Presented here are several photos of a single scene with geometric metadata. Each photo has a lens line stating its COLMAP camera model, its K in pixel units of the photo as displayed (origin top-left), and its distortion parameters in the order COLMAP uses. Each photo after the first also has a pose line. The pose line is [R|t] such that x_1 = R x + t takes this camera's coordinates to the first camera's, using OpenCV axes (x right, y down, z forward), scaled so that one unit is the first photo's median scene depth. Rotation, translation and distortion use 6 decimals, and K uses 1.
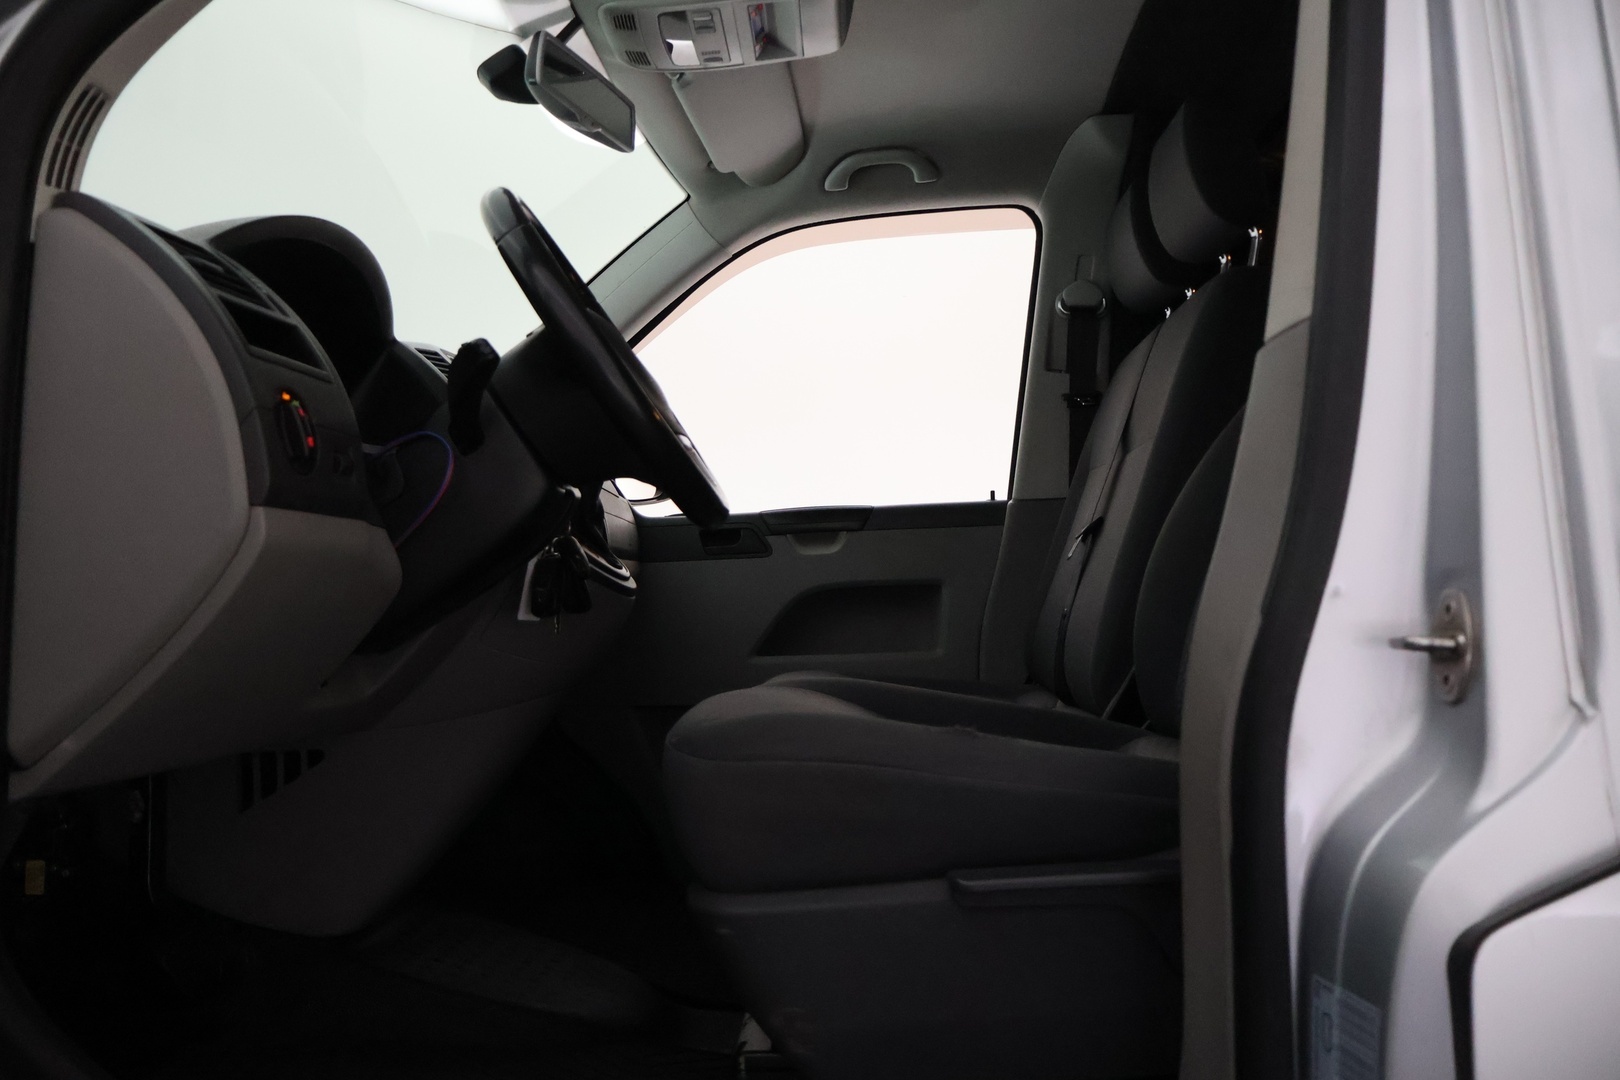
lens RADIAL K [[1322.1, 0, 809.9], [0, 1322.1, 537.3], [0, 0, 1]] dist [-0.010797, 0.009493]
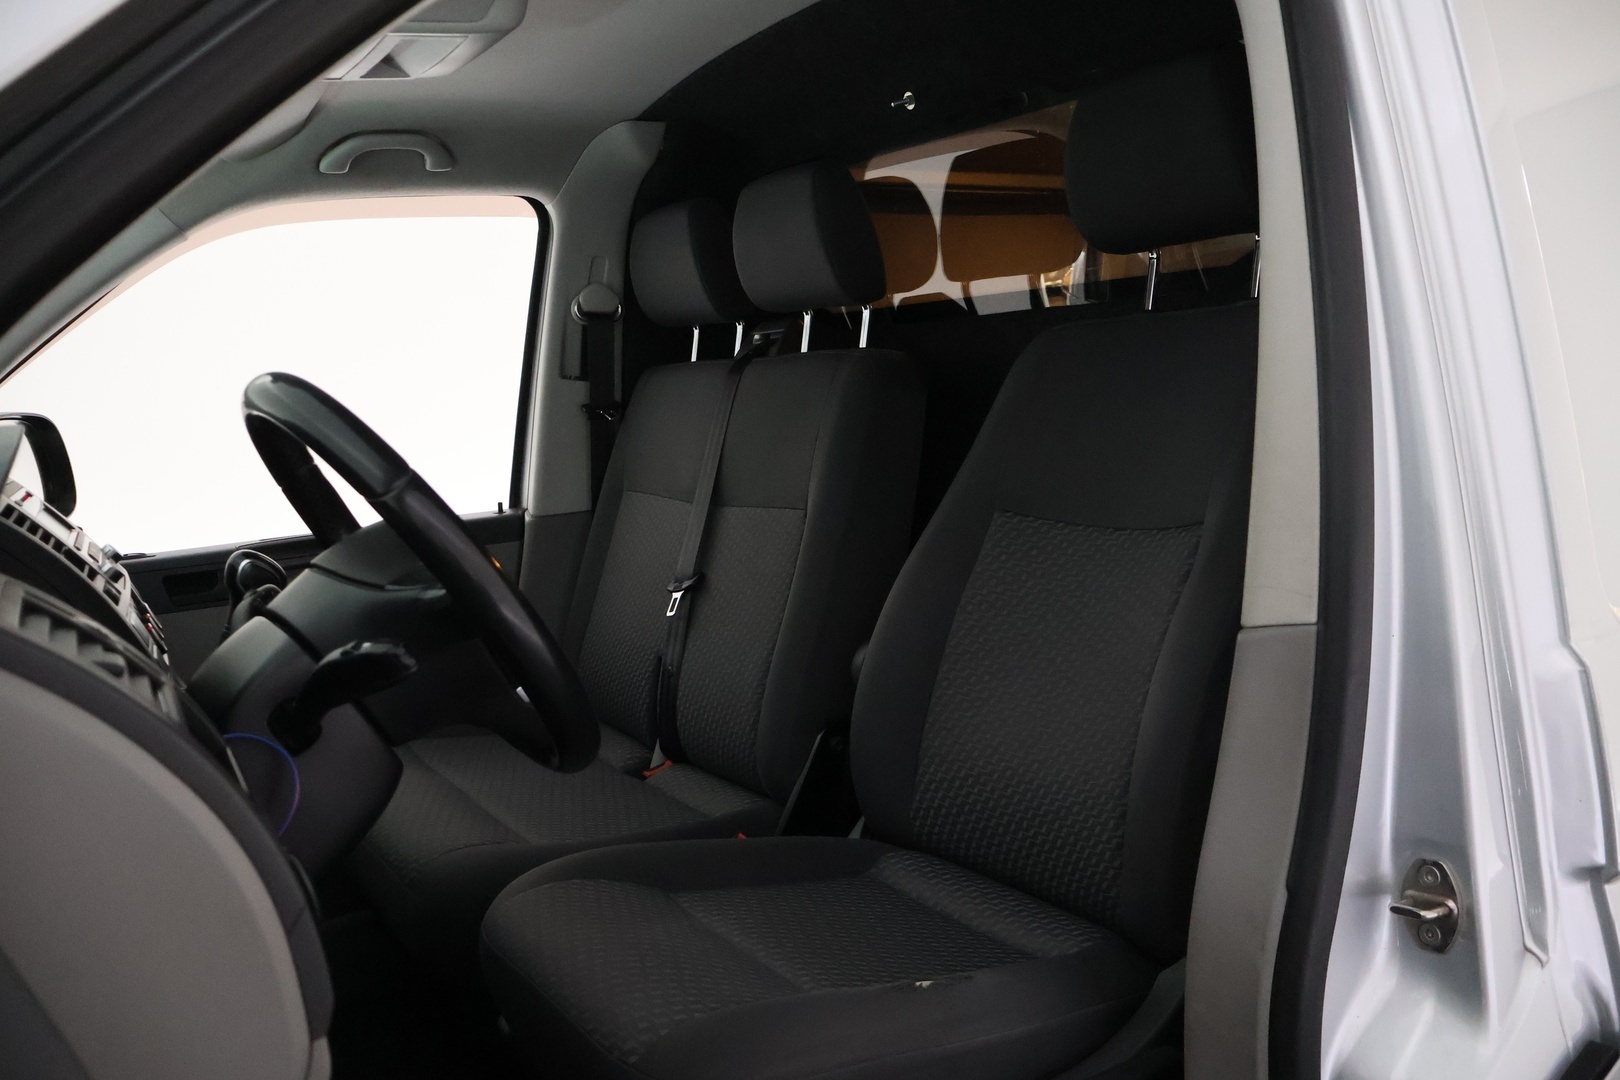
lens RADIAL K [[1322.1, 0, 808.3], [0, 1322.1, 542.1], [0, 0, 1]] dist [-0.010797, 0.009493]
pose [[0.817985, -0.091001, 0.567995, -0.226711], [0.008387, 0.989189, 0.146404, -0.149535], [-0.575178, -0.114992, 0.809906, 0.124421]]
